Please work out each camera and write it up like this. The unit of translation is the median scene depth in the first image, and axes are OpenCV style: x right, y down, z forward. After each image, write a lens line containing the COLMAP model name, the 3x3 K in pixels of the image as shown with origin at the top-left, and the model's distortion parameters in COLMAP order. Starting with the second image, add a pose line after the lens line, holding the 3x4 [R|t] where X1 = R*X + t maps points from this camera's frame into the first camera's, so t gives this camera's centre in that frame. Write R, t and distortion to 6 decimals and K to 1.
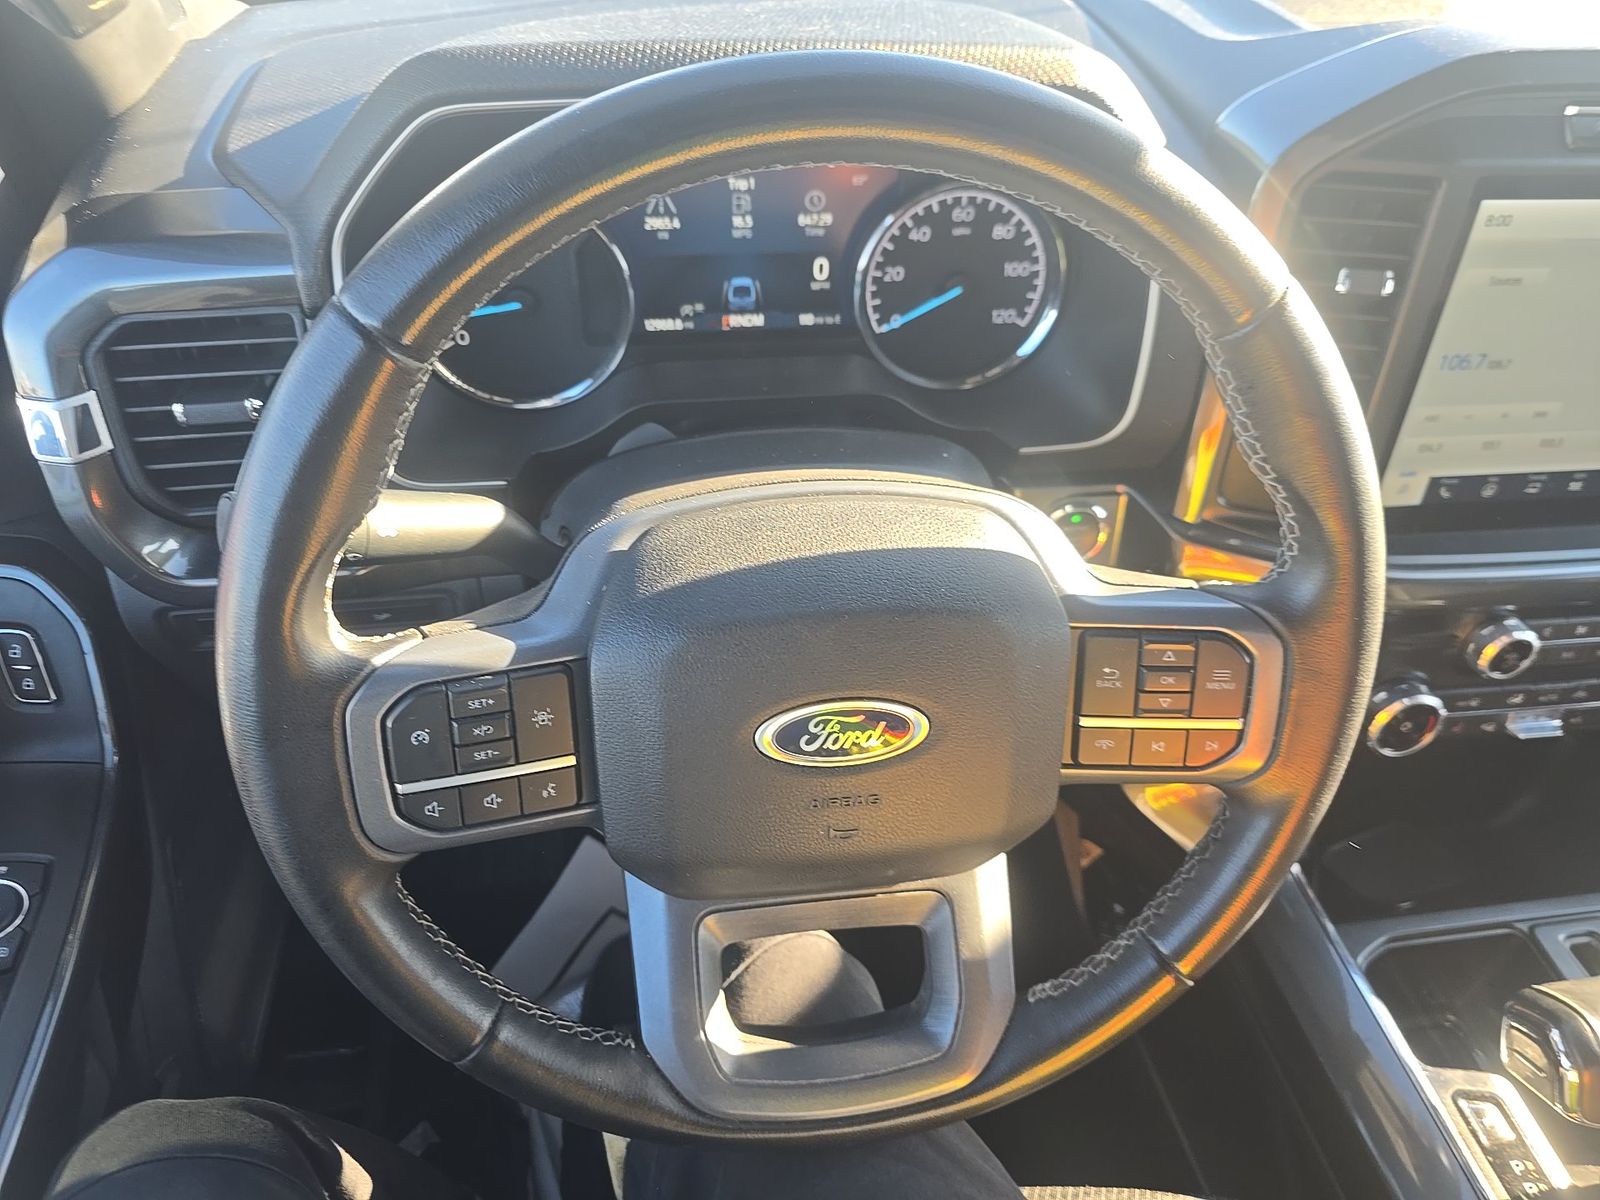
lens RADIAL K [[1078.9, 0, 799.3], [0, 1078.9, 601.9], [0, 0, 1]] dist [0.014606, -0.016820]
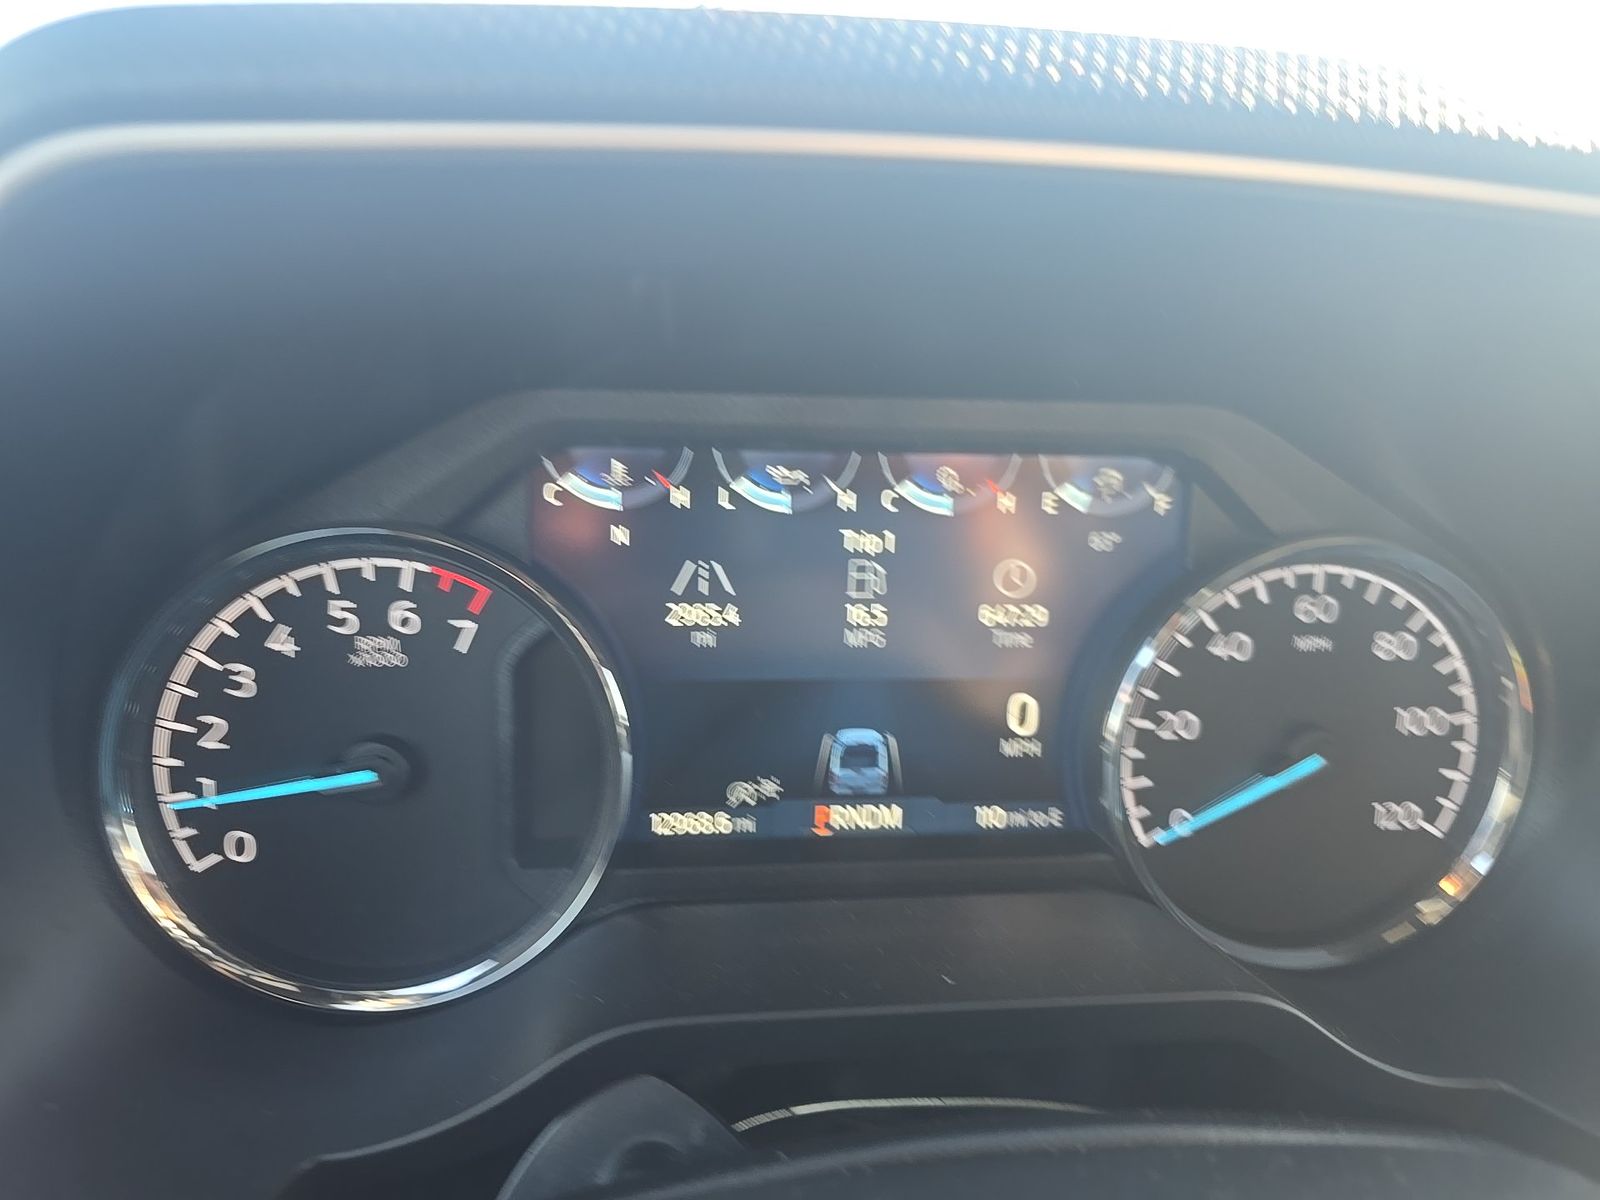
lens RADIAL K [[1078.9, 0, 790.6], [0, 1078.9, 595.9], [0, 0, 1]] dist [0.014606, -0.016820]
pose [[0.999908, 0.011344, -0.007439, -0.081304], [-0.013483, 0.891400, -0.453017, -0.135532], [0.001492, 0.453076, 0.891471, 0.547115]]
